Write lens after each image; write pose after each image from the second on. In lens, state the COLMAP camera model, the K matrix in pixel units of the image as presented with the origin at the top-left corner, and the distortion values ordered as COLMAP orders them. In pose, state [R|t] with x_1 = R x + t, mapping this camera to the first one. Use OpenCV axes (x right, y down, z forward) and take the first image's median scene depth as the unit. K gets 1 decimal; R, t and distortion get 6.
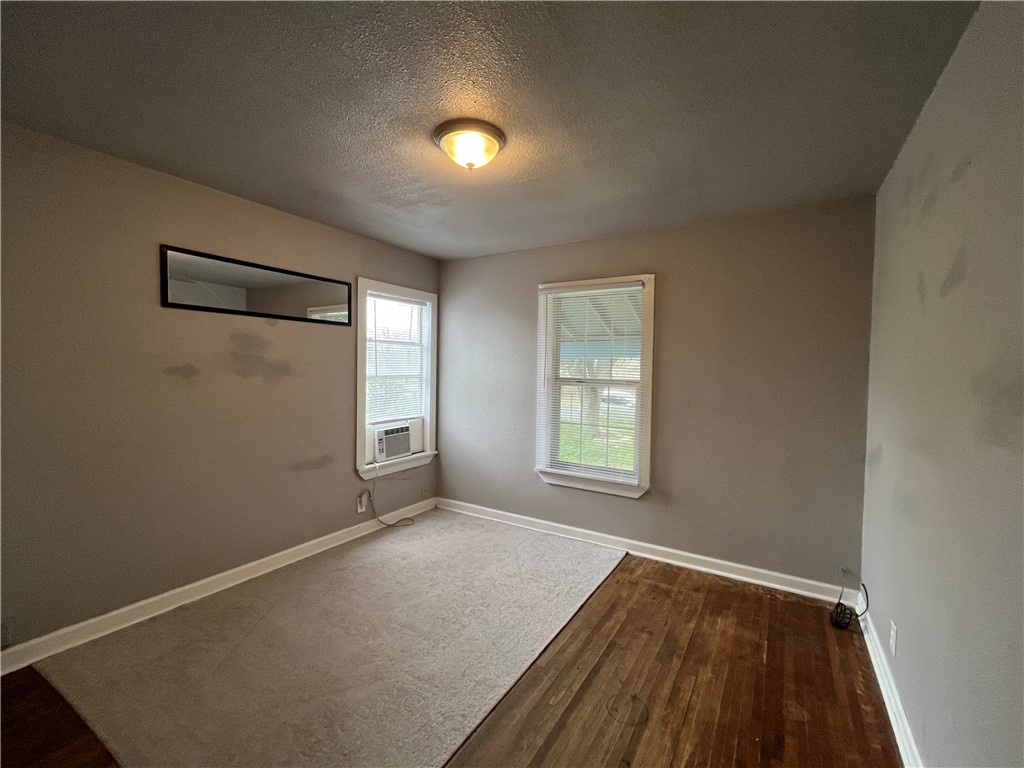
lens RADIAL K [[441.3, 0, 512.0], [0, 441.3, 384.0], [0, 0, 1]] dist [-0.003747, -0.000187]
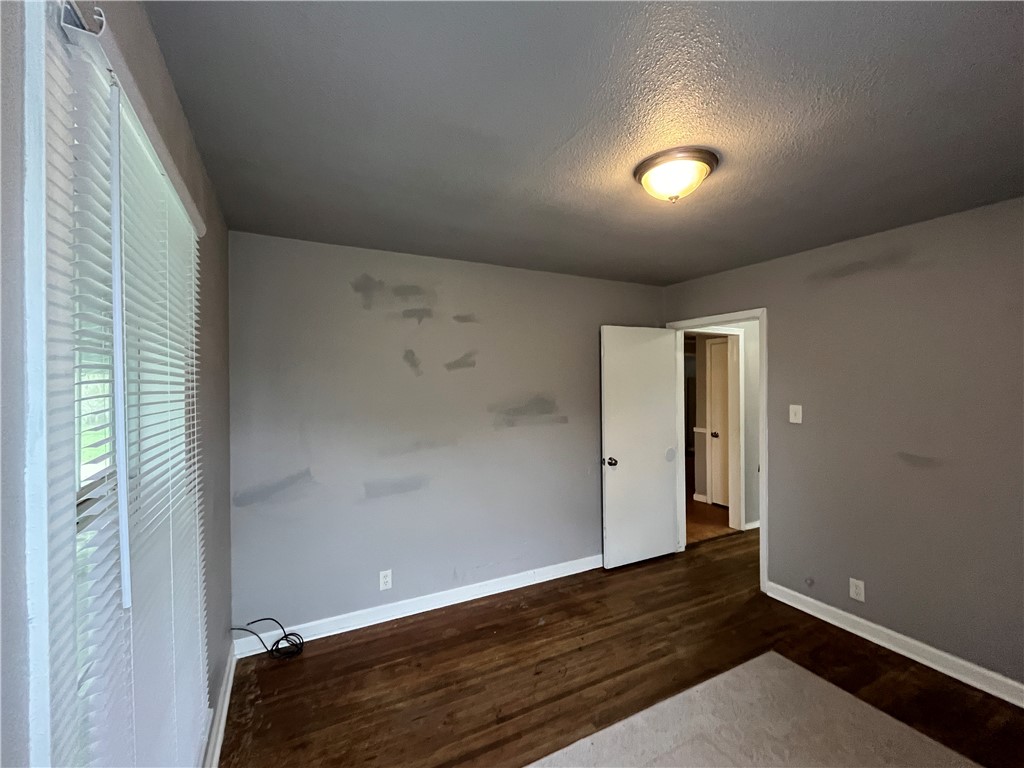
lens RADIAL K [[441.3, 0, 512.0], [0, 441.3, 384.0], [0, 0, 1]] dist [-0.003747, -0.000187]
pose [[-0.862241, -0.009175, 0.506415, -0.268811], [0.009460, 0.999370, 0.034212, -0.145112], [-0.506410, 0.034290, -0.861611, 1.954012]]
